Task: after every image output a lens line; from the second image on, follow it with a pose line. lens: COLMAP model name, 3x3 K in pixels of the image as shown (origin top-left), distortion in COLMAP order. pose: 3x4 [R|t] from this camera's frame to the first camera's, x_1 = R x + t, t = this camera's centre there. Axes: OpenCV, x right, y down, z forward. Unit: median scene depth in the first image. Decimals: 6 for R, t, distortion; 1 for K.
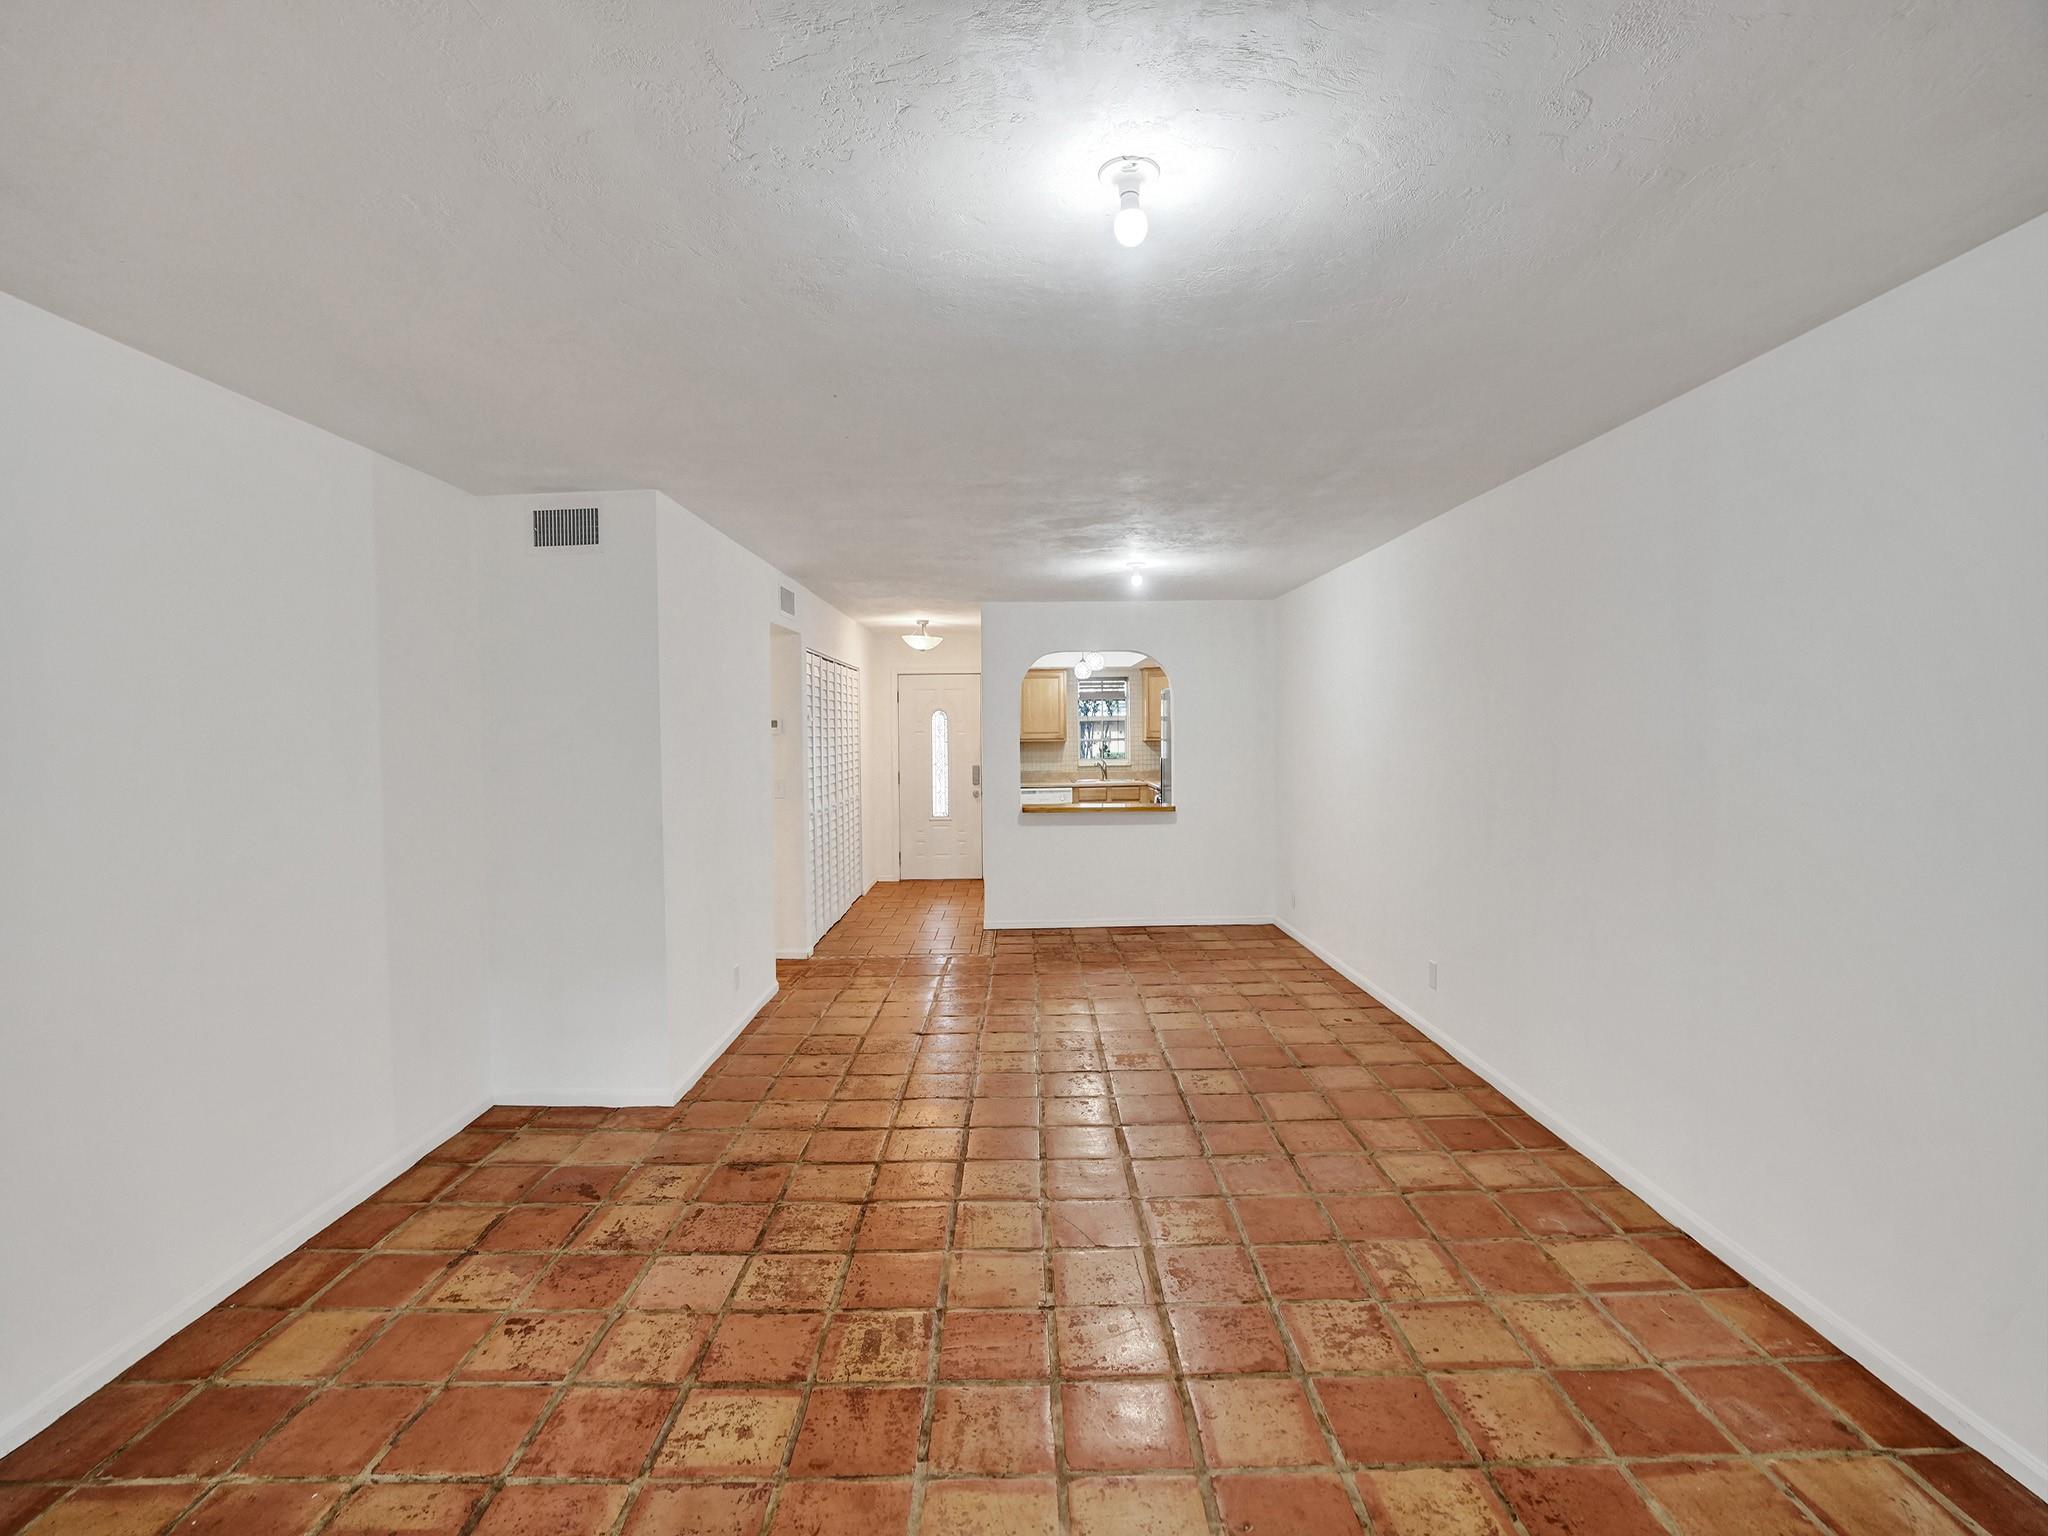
lens RADIAL K [[958.4, 0, 1045.7], [0, 958.4, 725.4], [0, 0, 1]] dist [-0.052555, 0.014273]
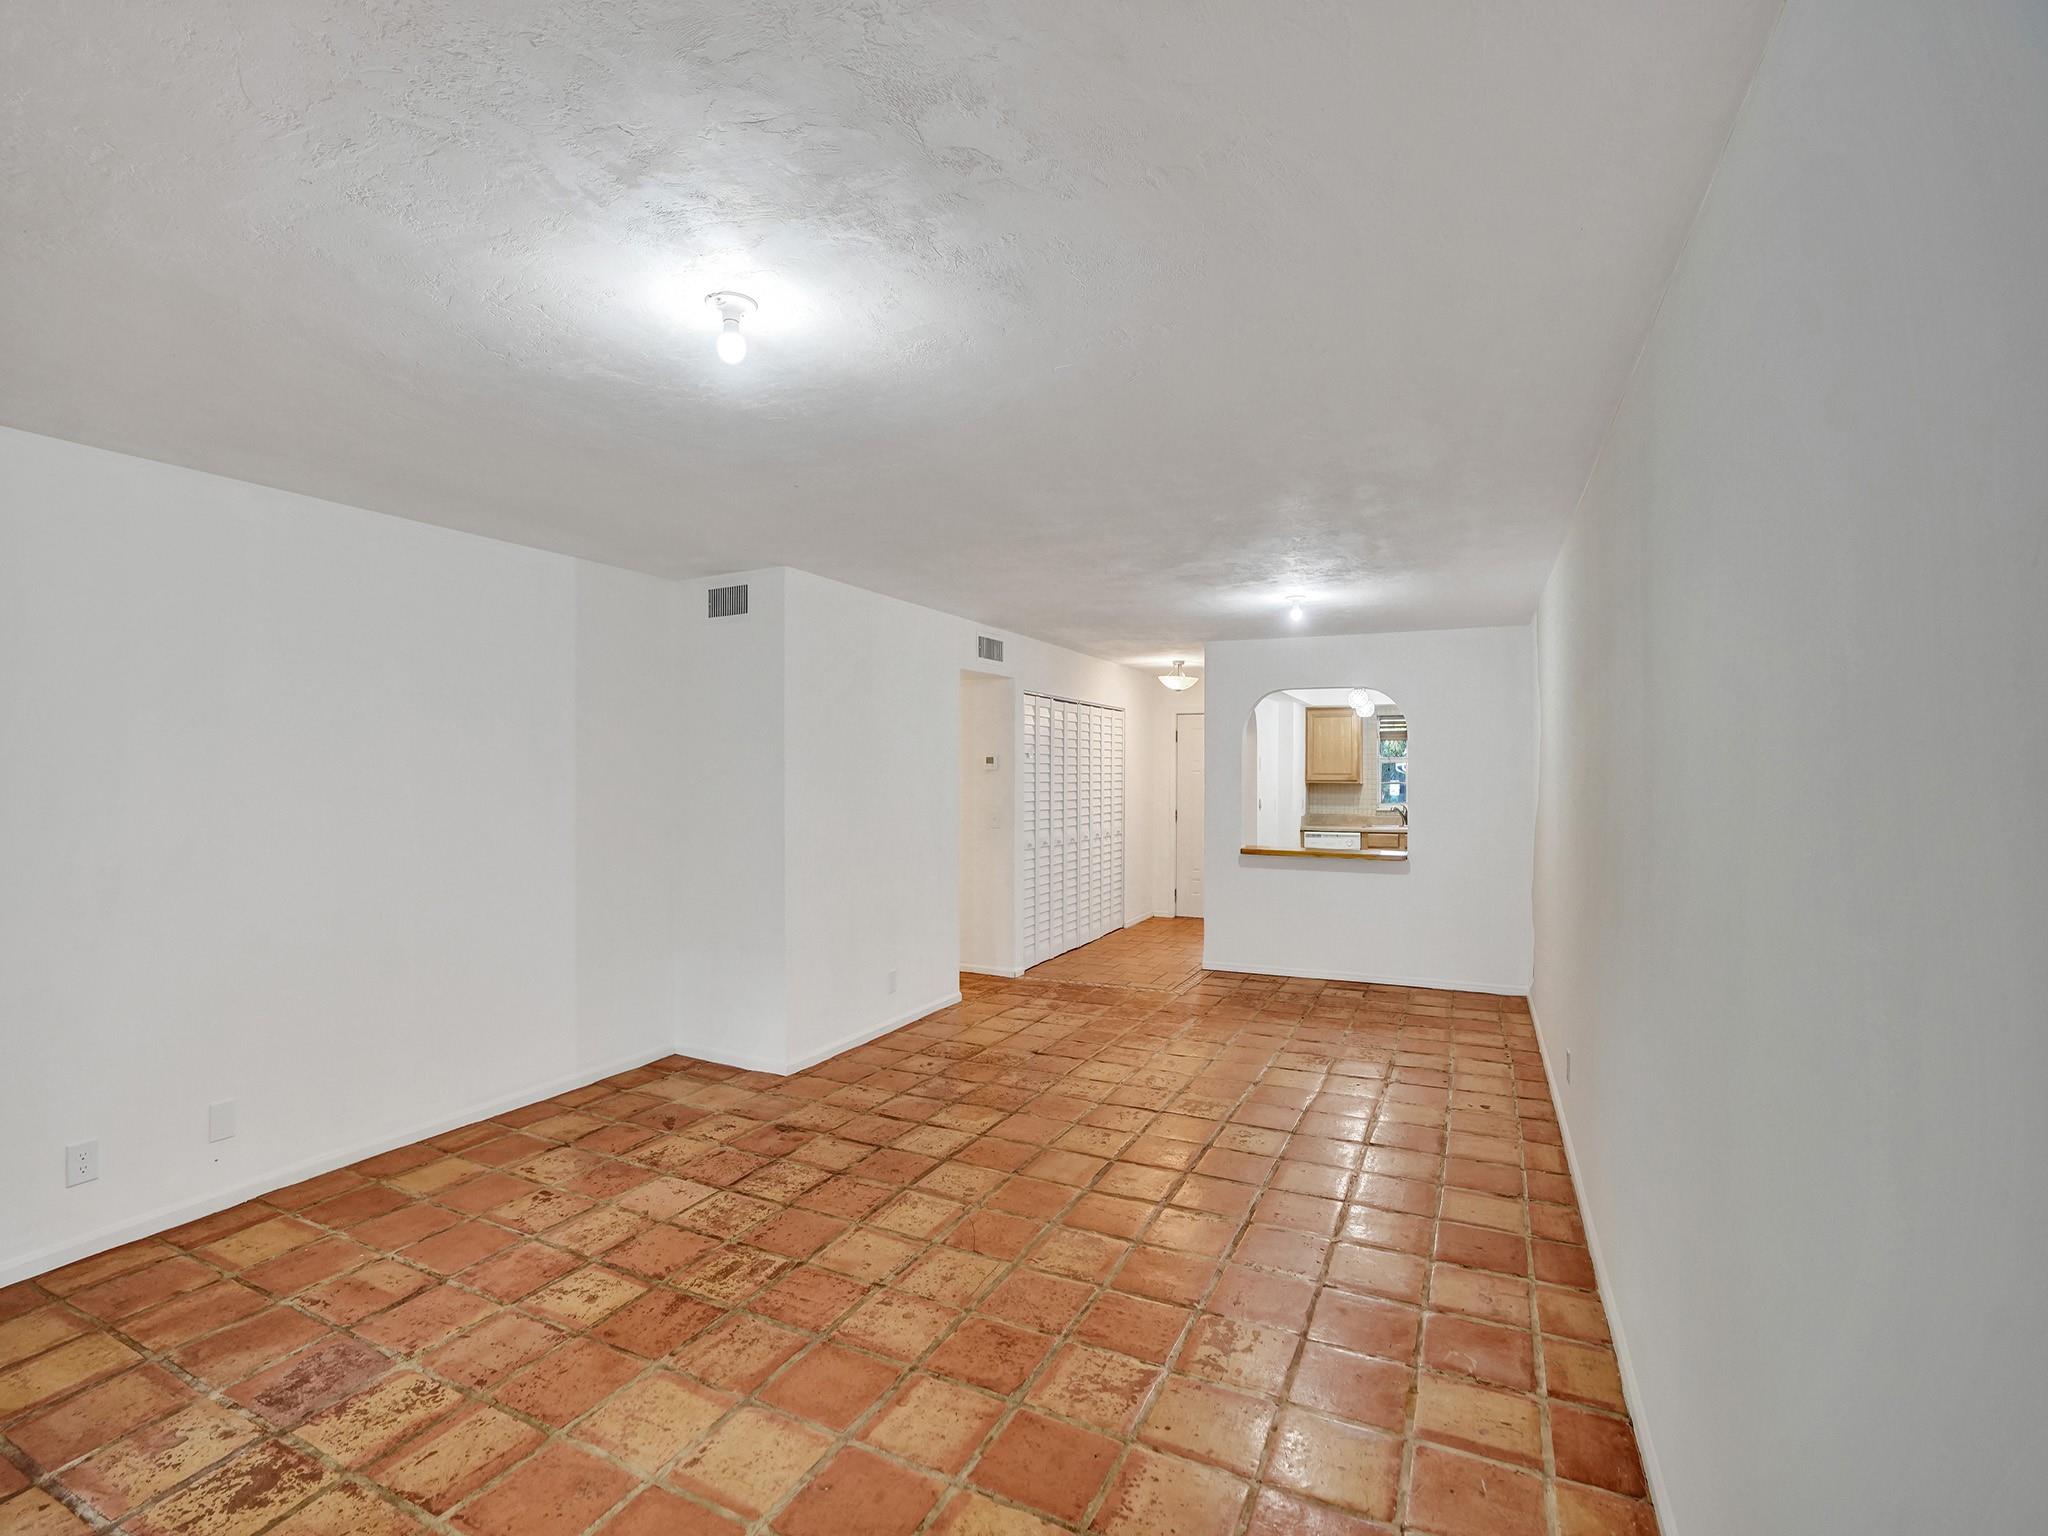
lens RADIAL K [[958.4, 0, 1024.1], [0, 958.4, 756.8], [0, 0, 1]] dist [-0.052555, 0.014273]
pose [[0.890203, 0.005260, -0.455534, 0.465975], [-0.009530, 0.999930, -0.007078, 0.001245], [0.455464, 0.010642, 0.890190, 0.057390]]
